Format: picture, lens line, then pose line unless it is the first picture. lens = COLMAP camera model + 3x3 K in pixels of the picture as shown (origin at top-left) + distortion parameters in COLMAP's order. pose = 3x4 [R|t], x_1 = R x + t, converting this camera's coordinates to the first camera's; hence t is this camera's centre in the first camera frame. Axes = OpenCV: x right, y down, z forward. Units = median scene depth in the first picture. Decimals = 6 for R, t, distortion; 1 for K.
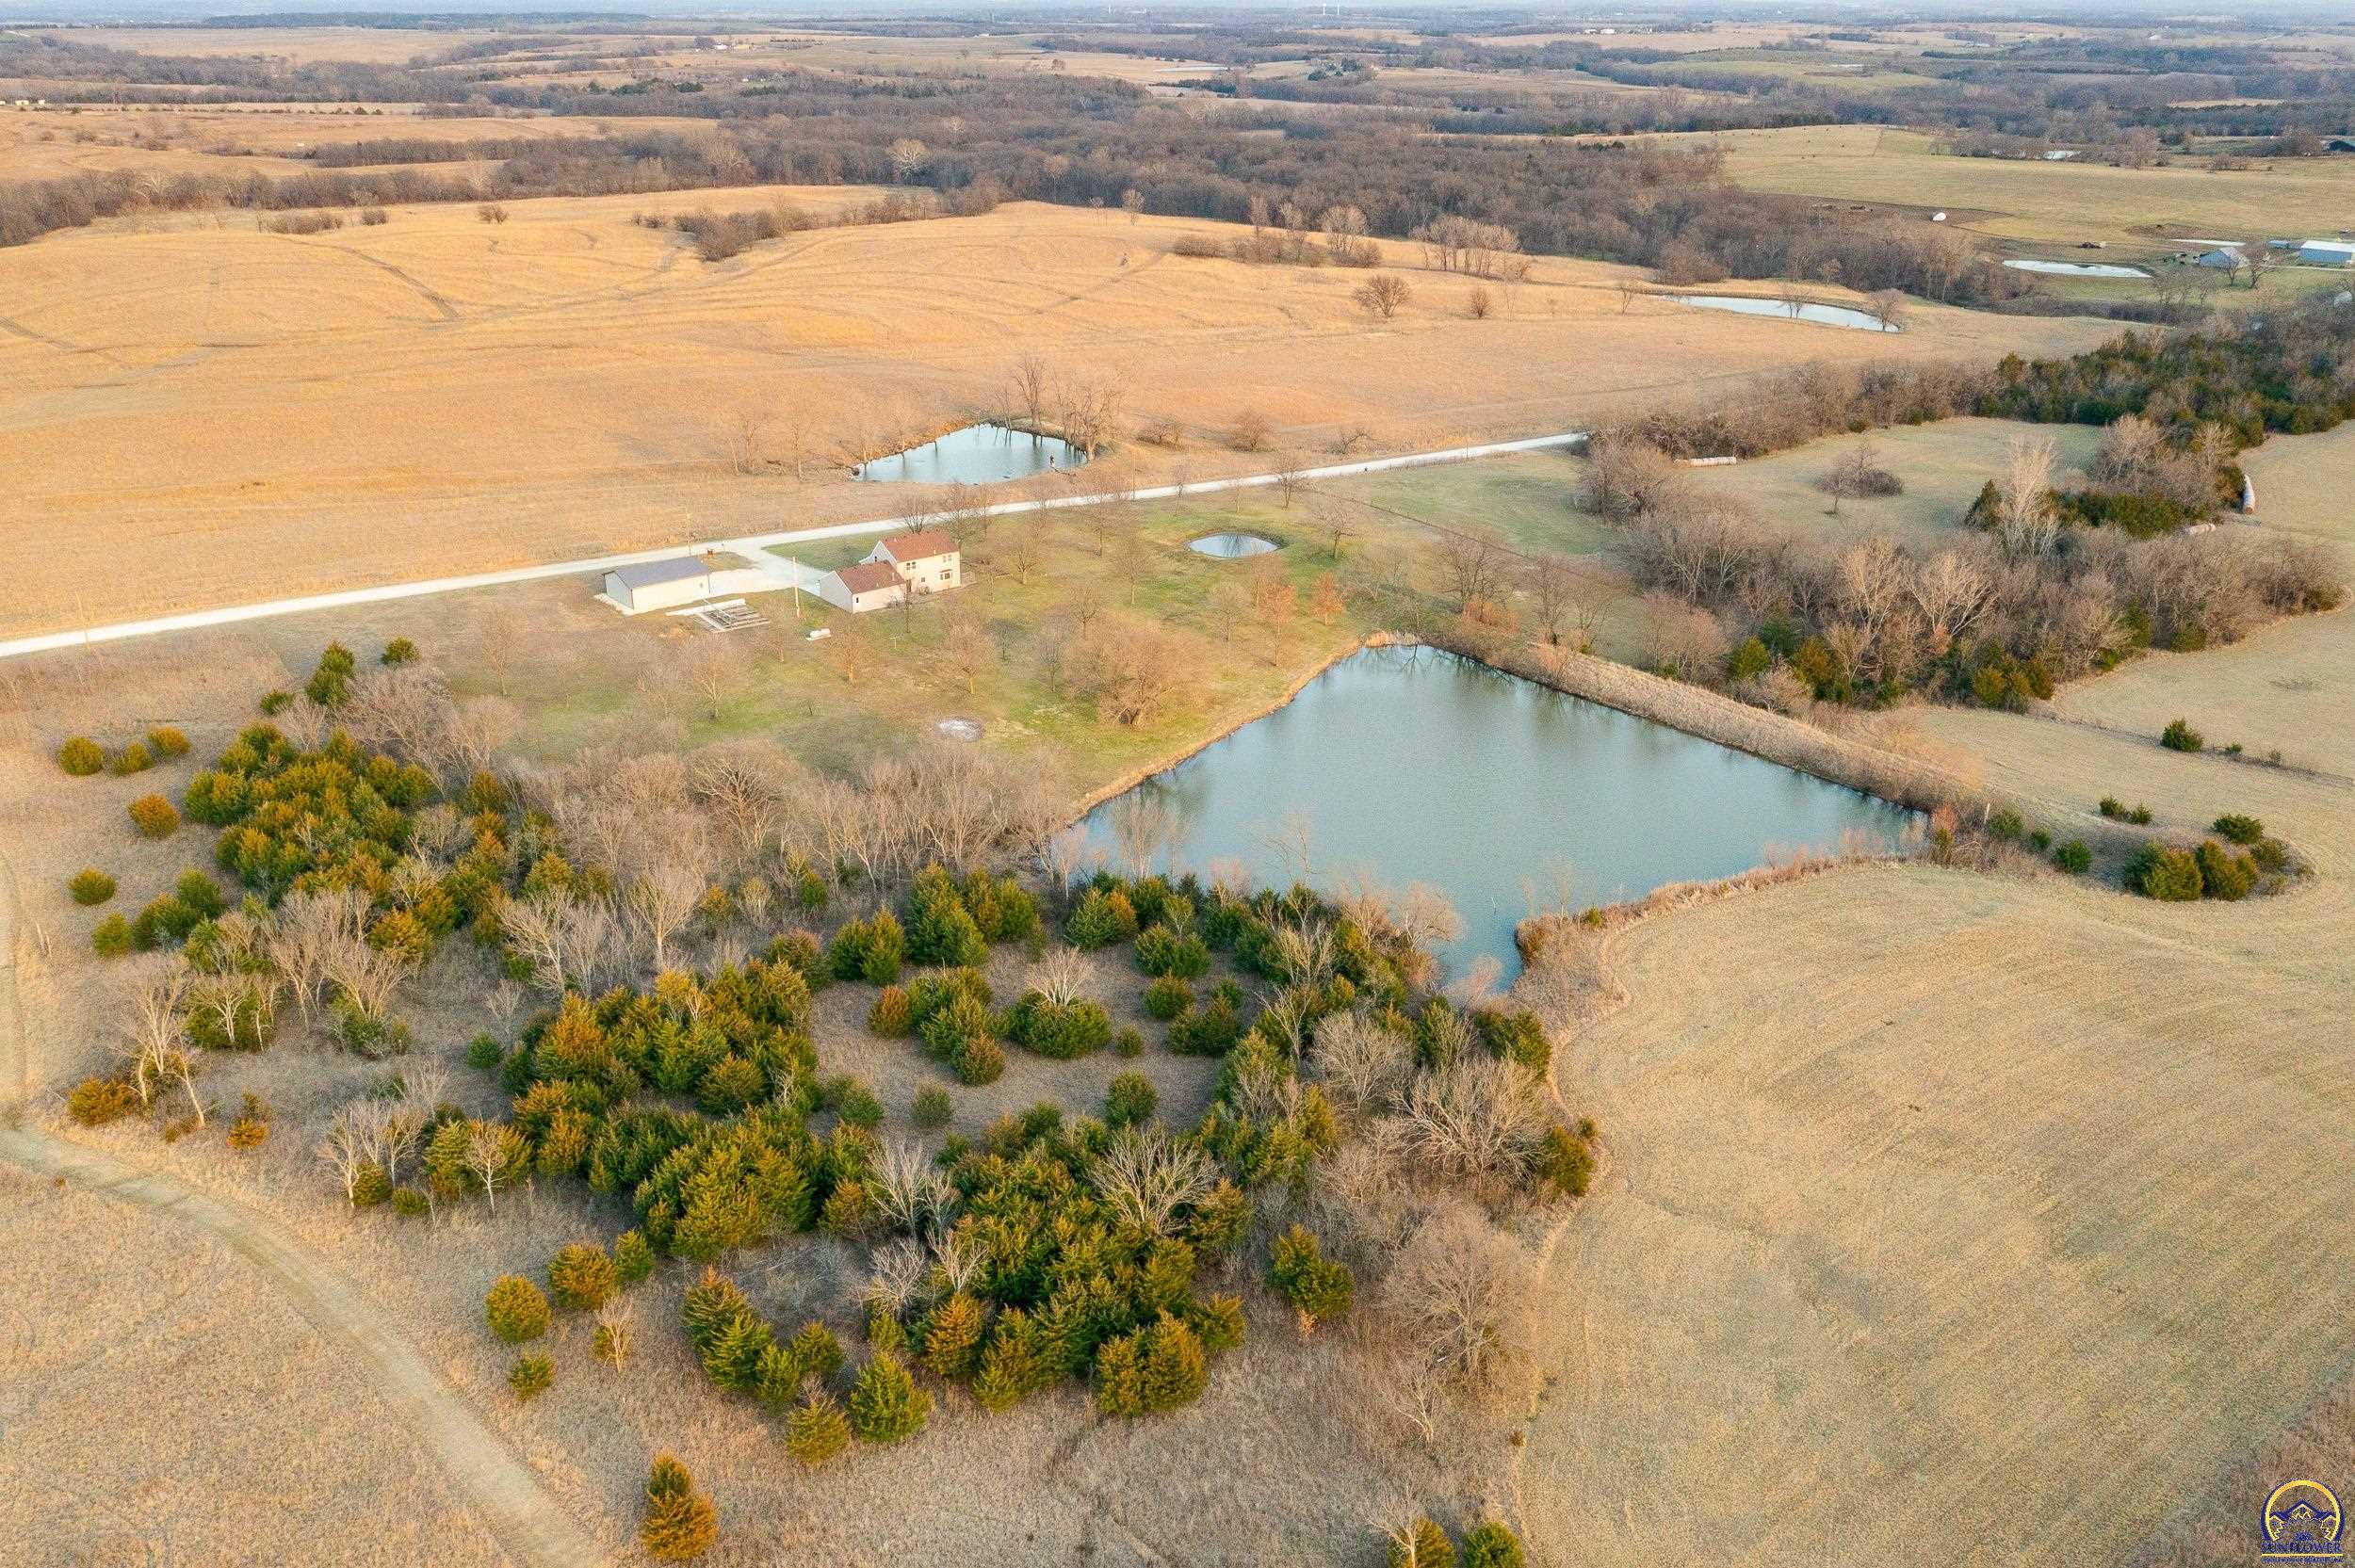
lens RADIAL K [[1924.1, 0, 1169.0], [0, 1924.1, 791.1], [0, 0, 1]] dist [-0.014419, 0.045162]
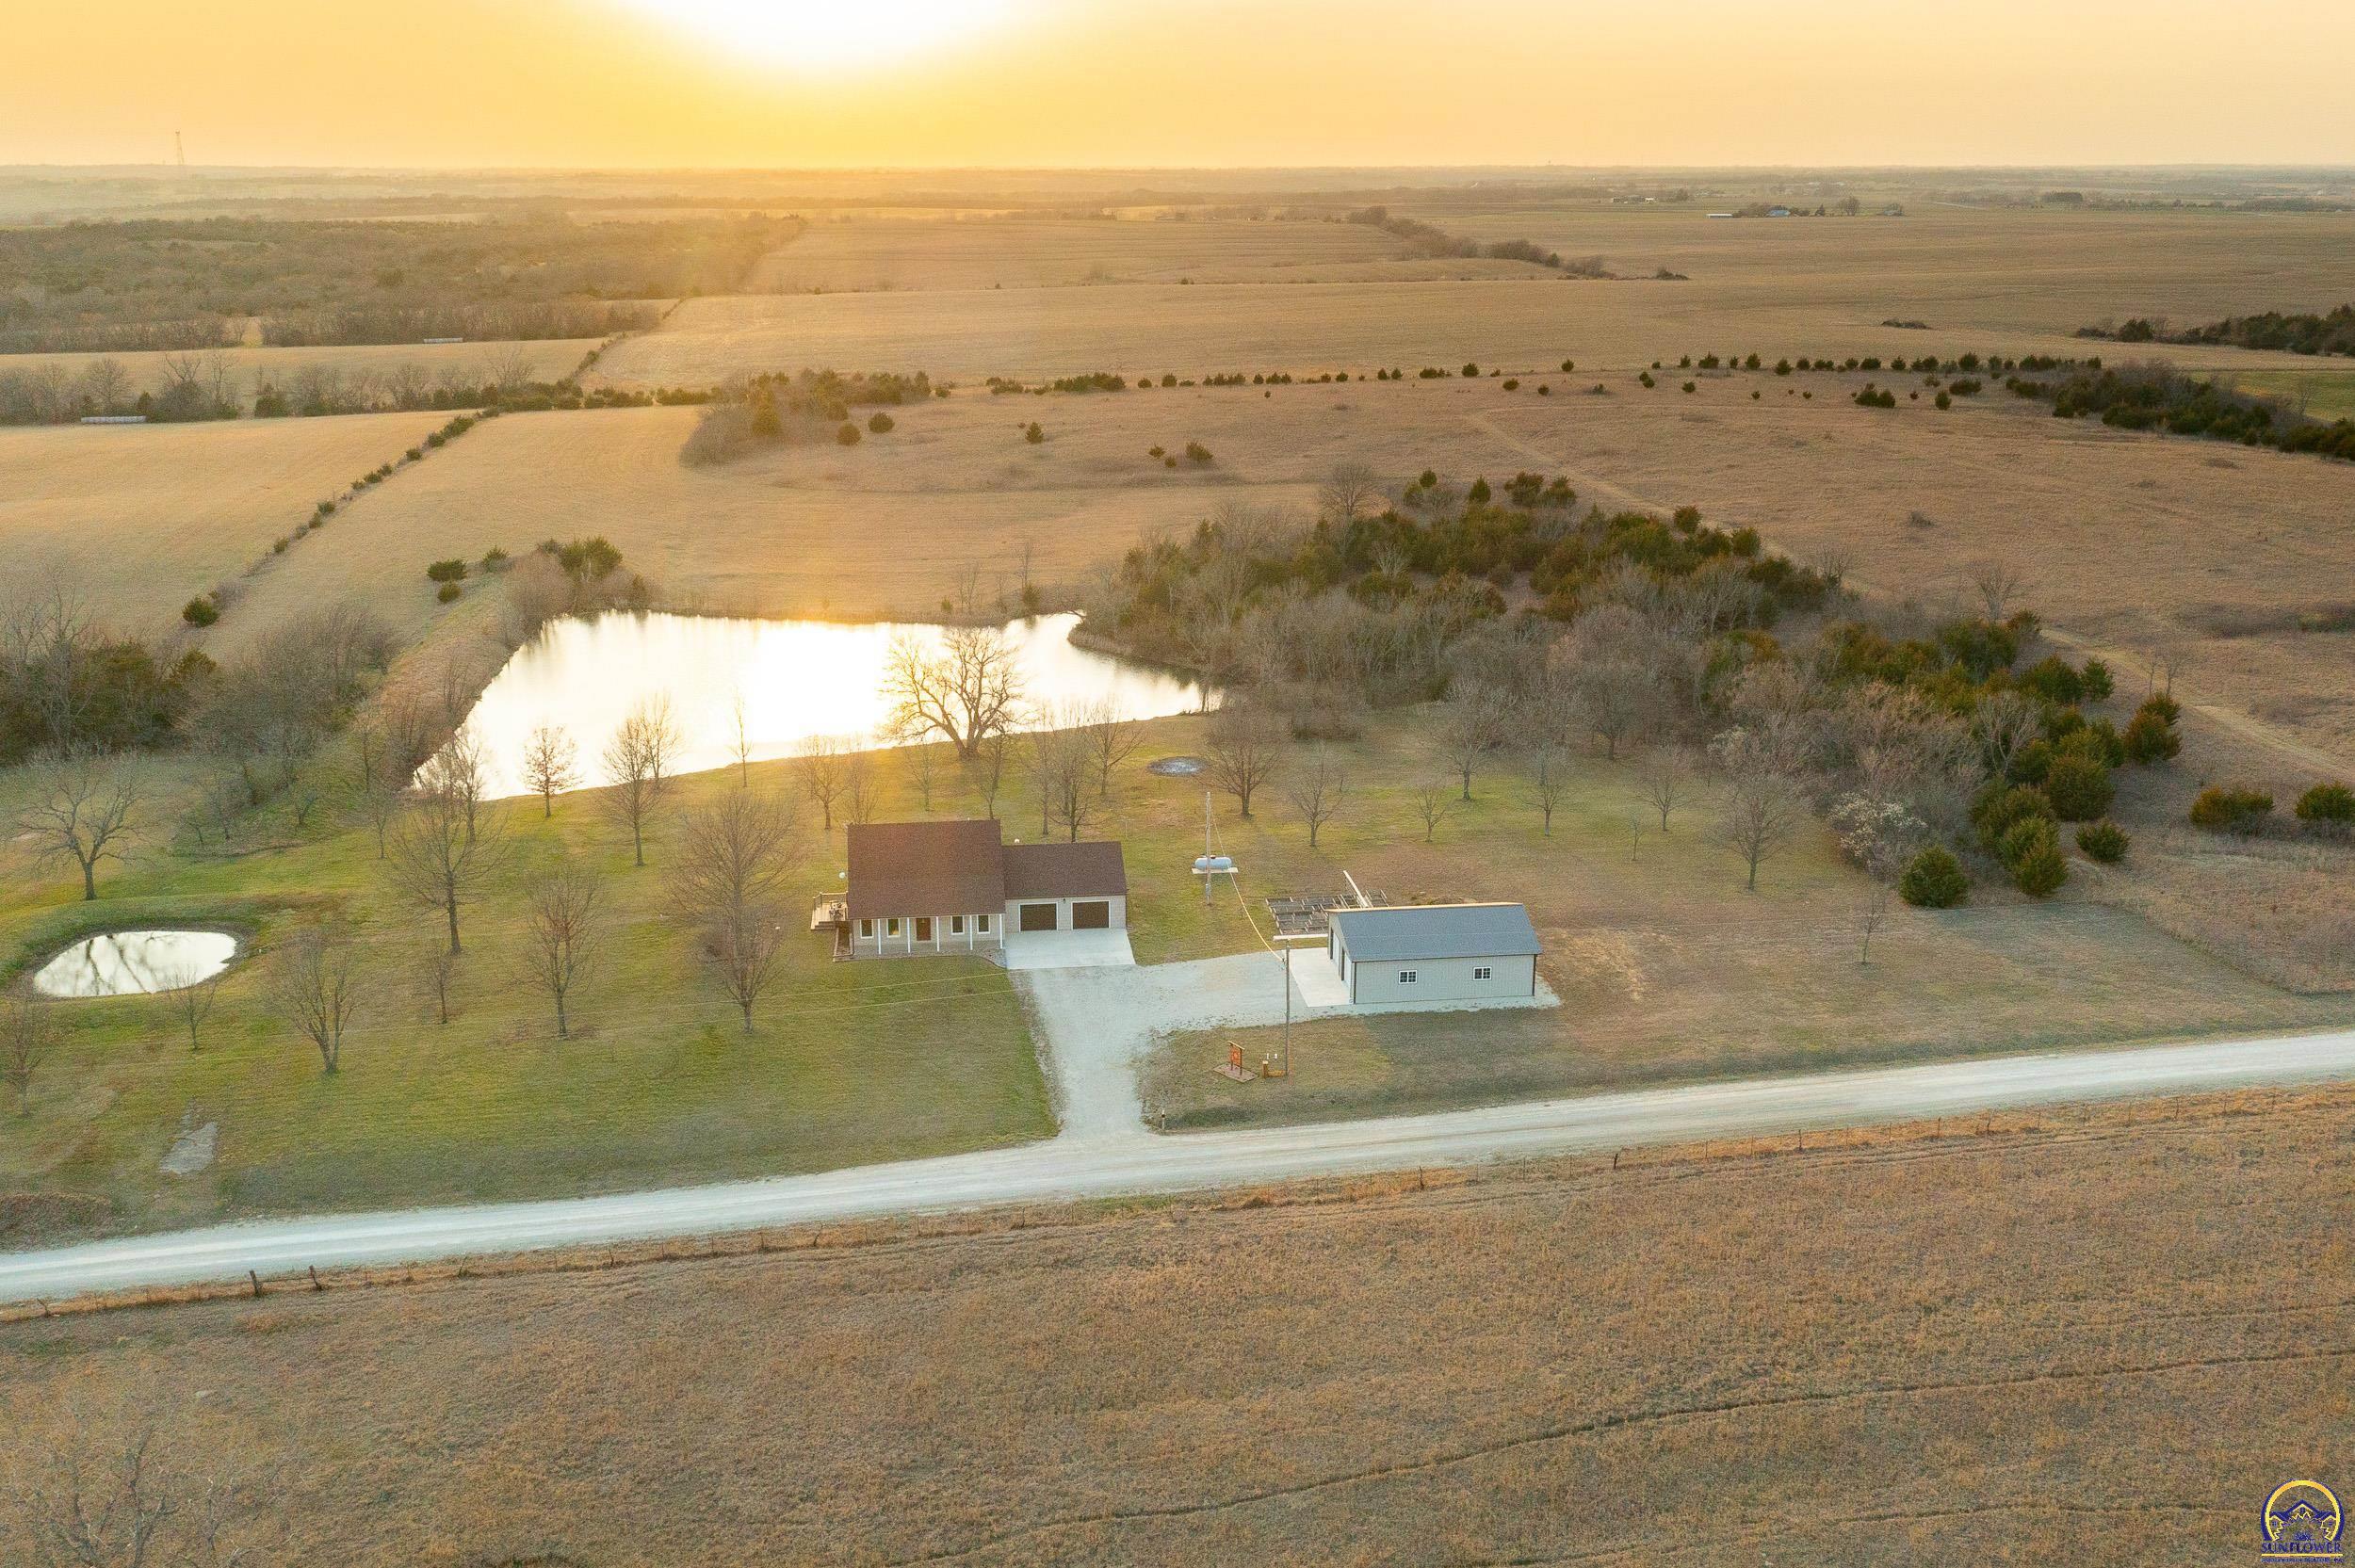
lens RADIAL K [[2118.1, 0, 1182.0], [0, 2118.1, 782.0], [0, 0, 1]] dist [-0.032294, 0.082569]
pose [[-0.847915, -0.148047, 0.509041, -0.423206], [0.206418, 0.792236, 0.574242, -0.401593], [-0.488296, 0.591983, -0.641189, 1.204634]]
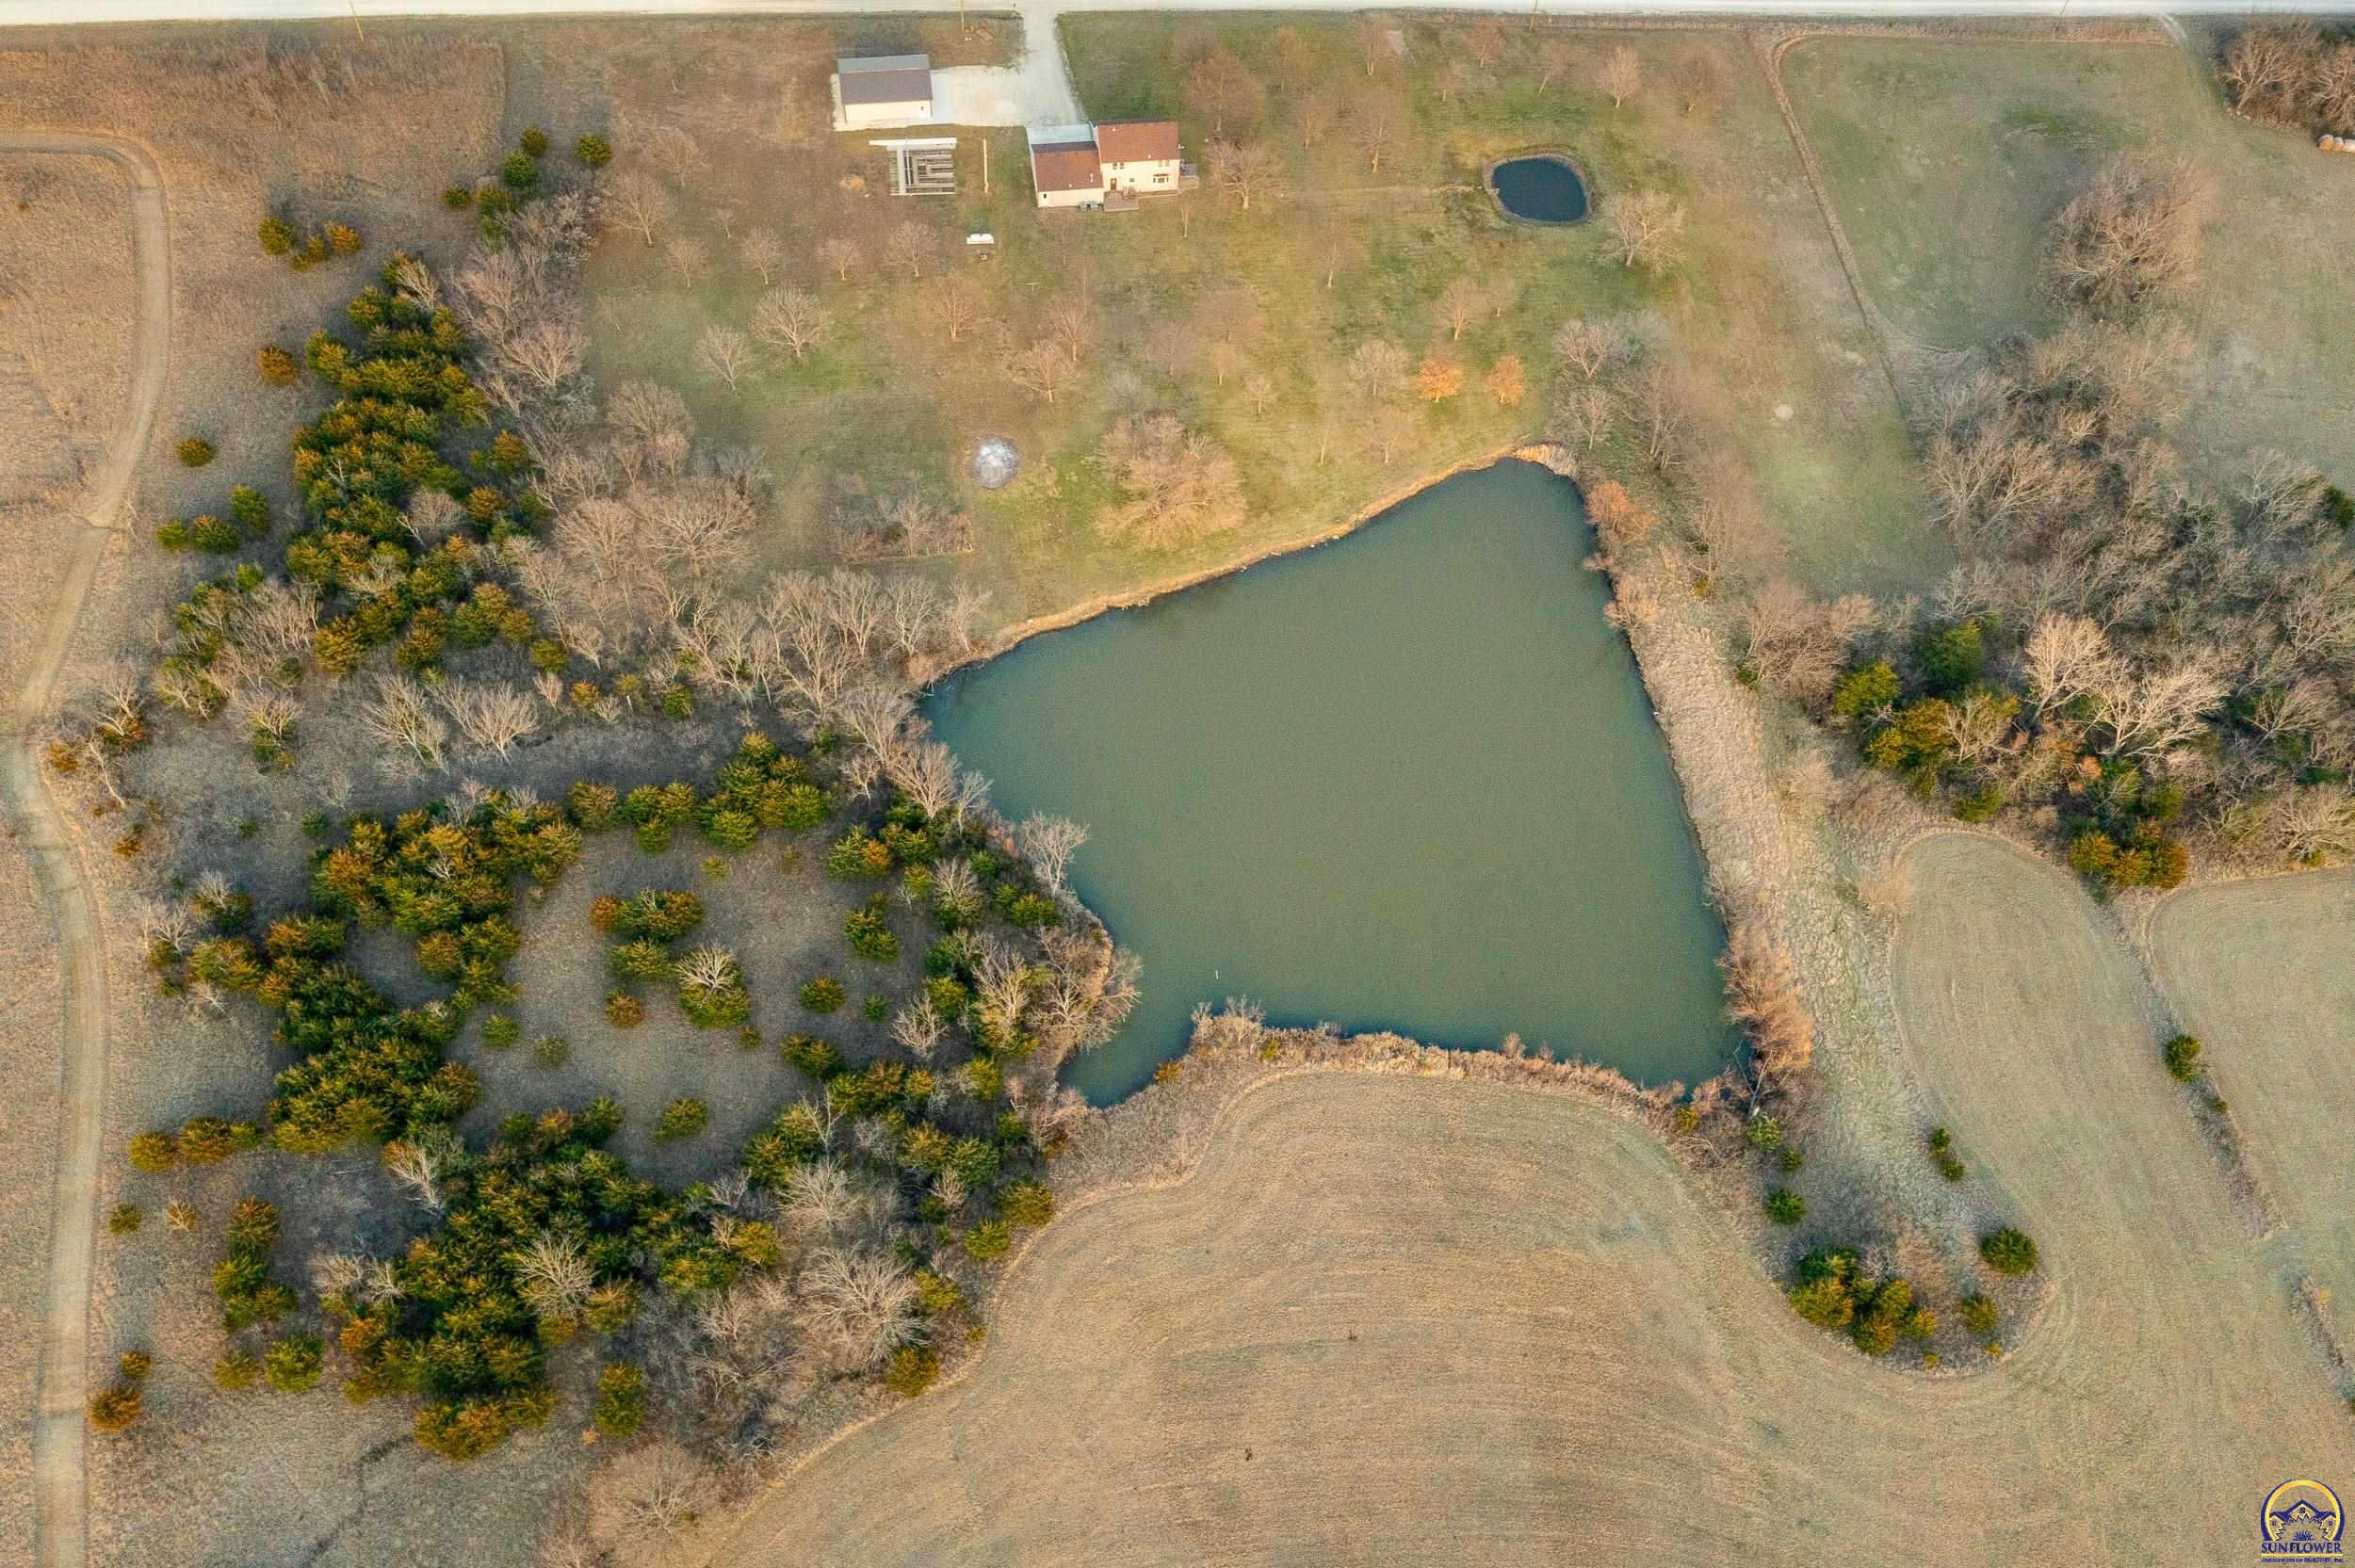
lens RADIAL K [[1948.5, 0, 1168.0], [0, 1948.5, 784.0], [0, 0, 1]] dist [-0.008639, -0.001146]
pose [[0.857863, 0.454967, -0.238907, 0.225059], [-0.240536, 0.766348, 0.595695, -0.413838], [0.454108, -0.453559, 0.766857, 0.140775]]
